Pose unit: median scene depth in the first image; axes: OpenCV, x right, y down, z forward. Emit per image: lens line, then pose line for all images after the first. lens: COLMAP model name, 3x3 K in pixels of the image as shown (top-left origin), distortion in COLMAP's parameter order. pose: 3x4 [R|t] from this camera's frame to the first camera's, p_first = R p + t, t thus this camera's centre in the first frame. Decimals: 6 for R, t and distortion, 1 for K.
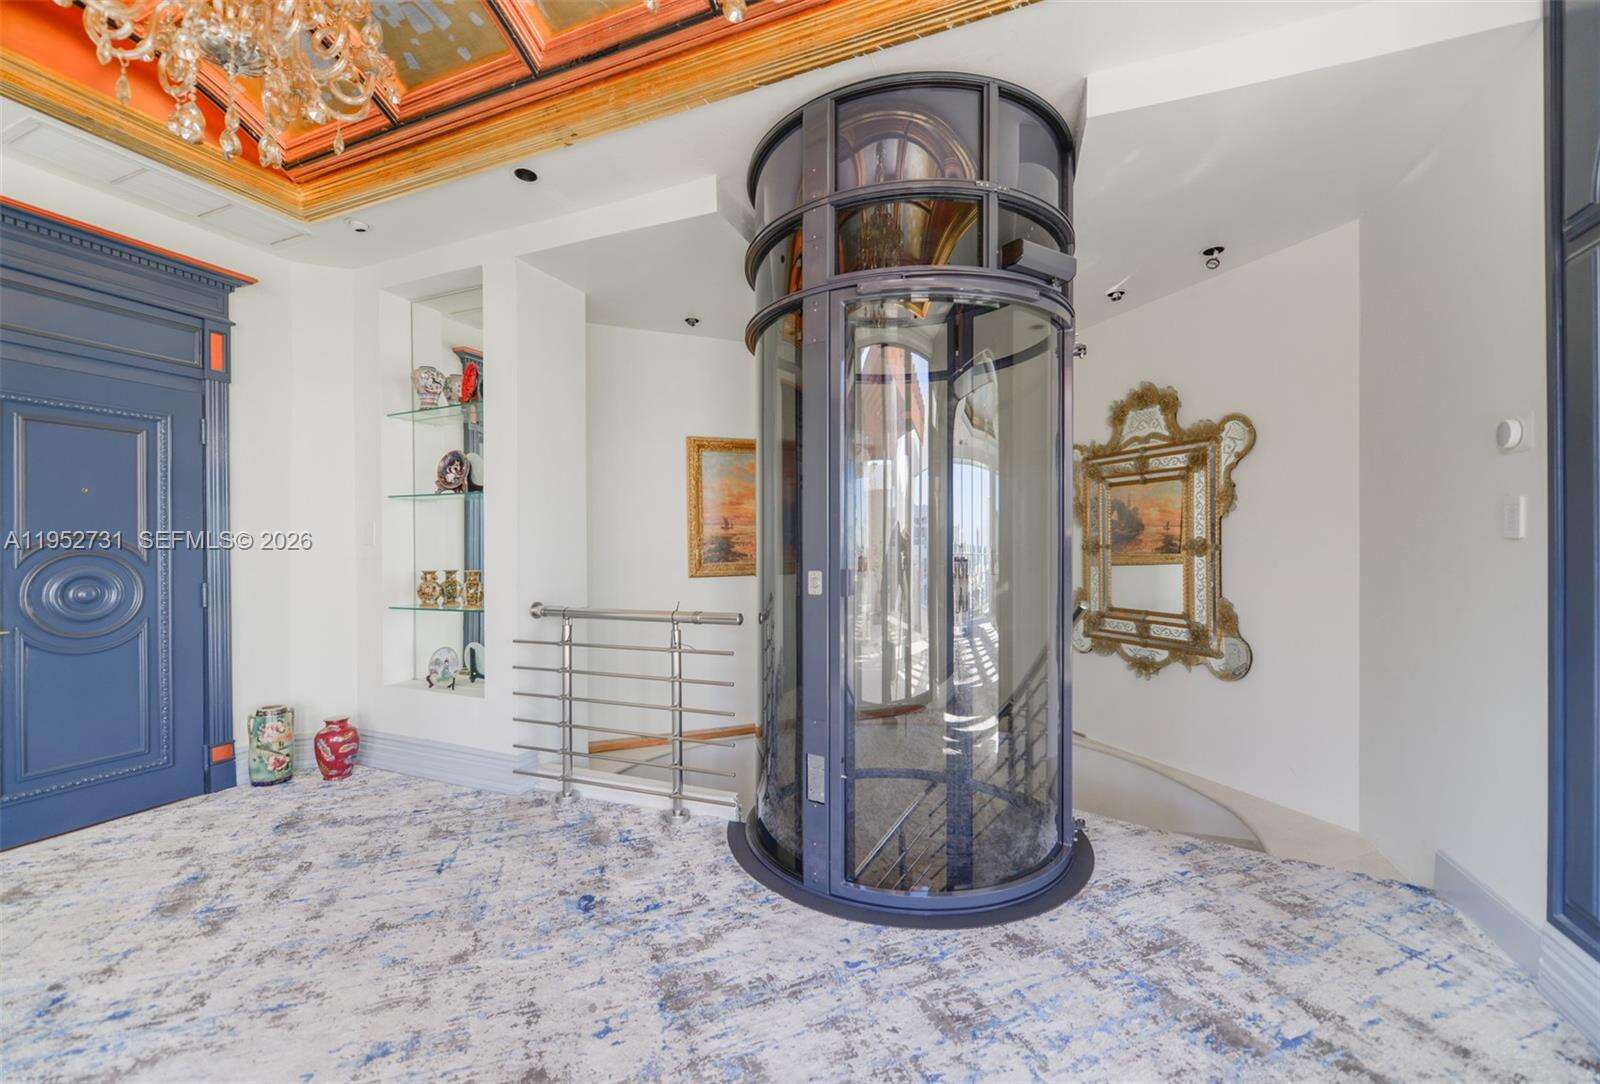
lens RADIAL K [[661.3, 0, 796.8], [0, 661.3, 551.8], [0, 0, 1]] dist [-0.001623, -0.000957]
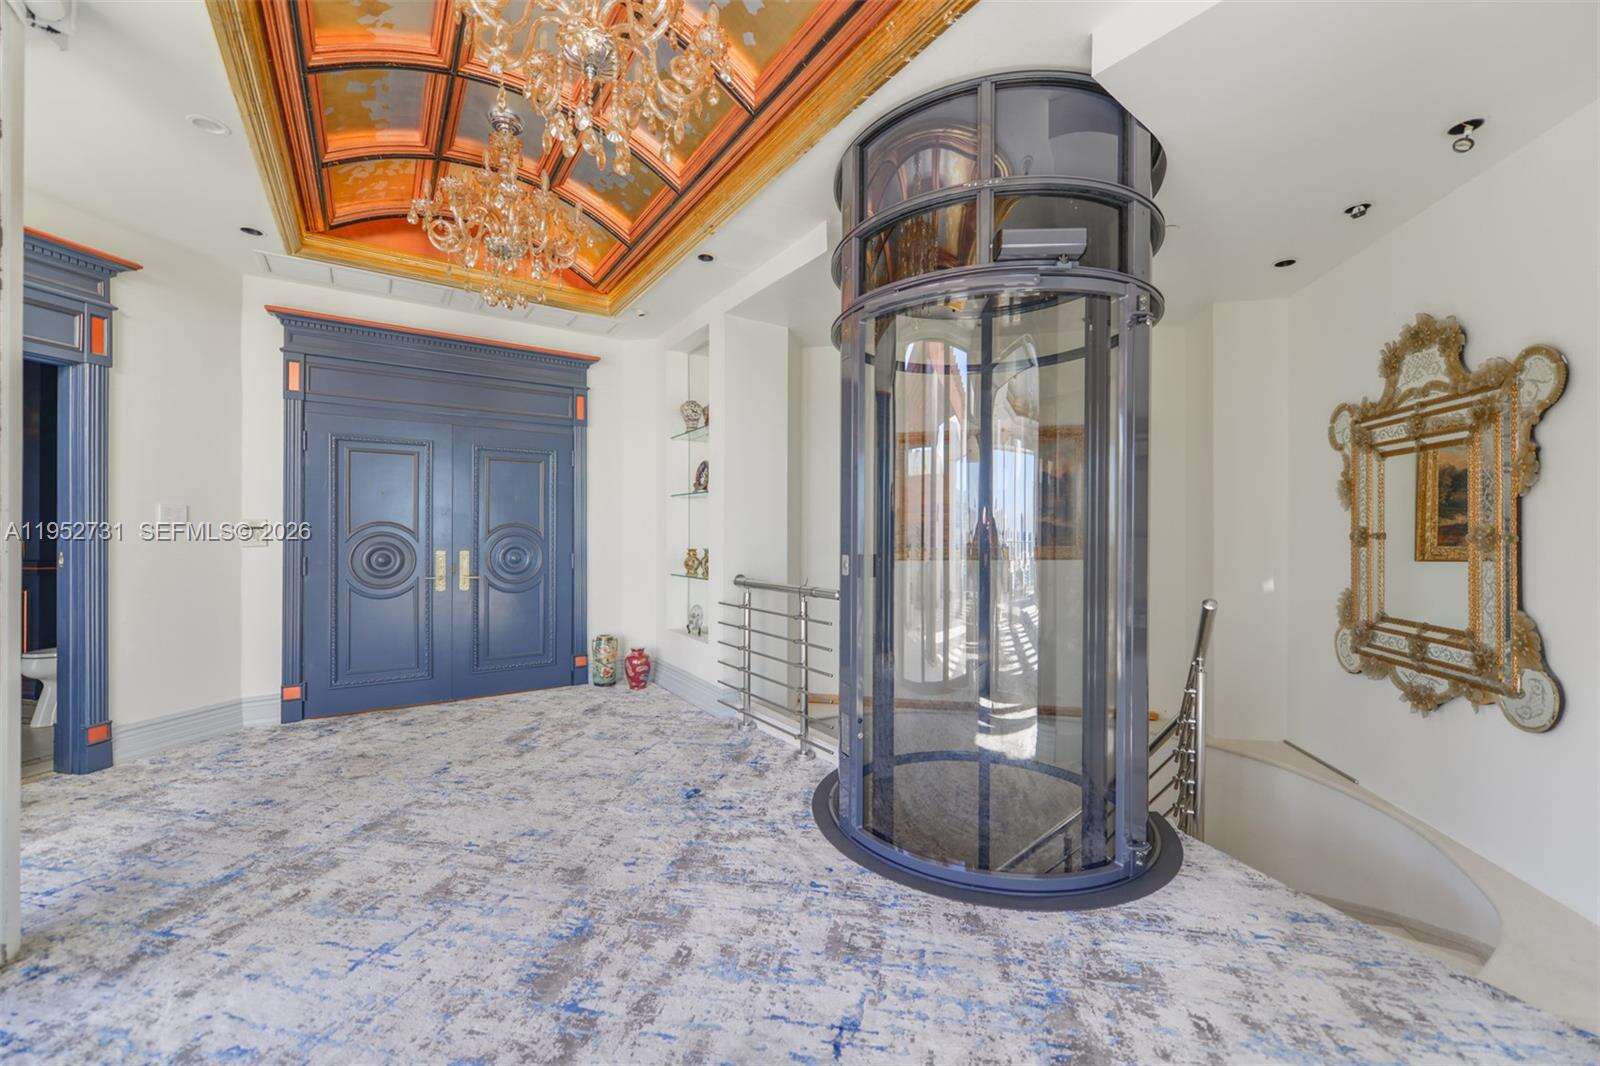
lens RADIAL K [[653.3, 0, 800.0], [0, 653.3, 533.0], [0, 0, 1]] dist [0.010795, -0.006208]
pose [[0.825185, 0.007173, -0.564817, 0.468844], [-0.009828, 0.999950, -0.001659, -0.004715], [0.564777, 0.006921, 0.825215, 0.004359]]
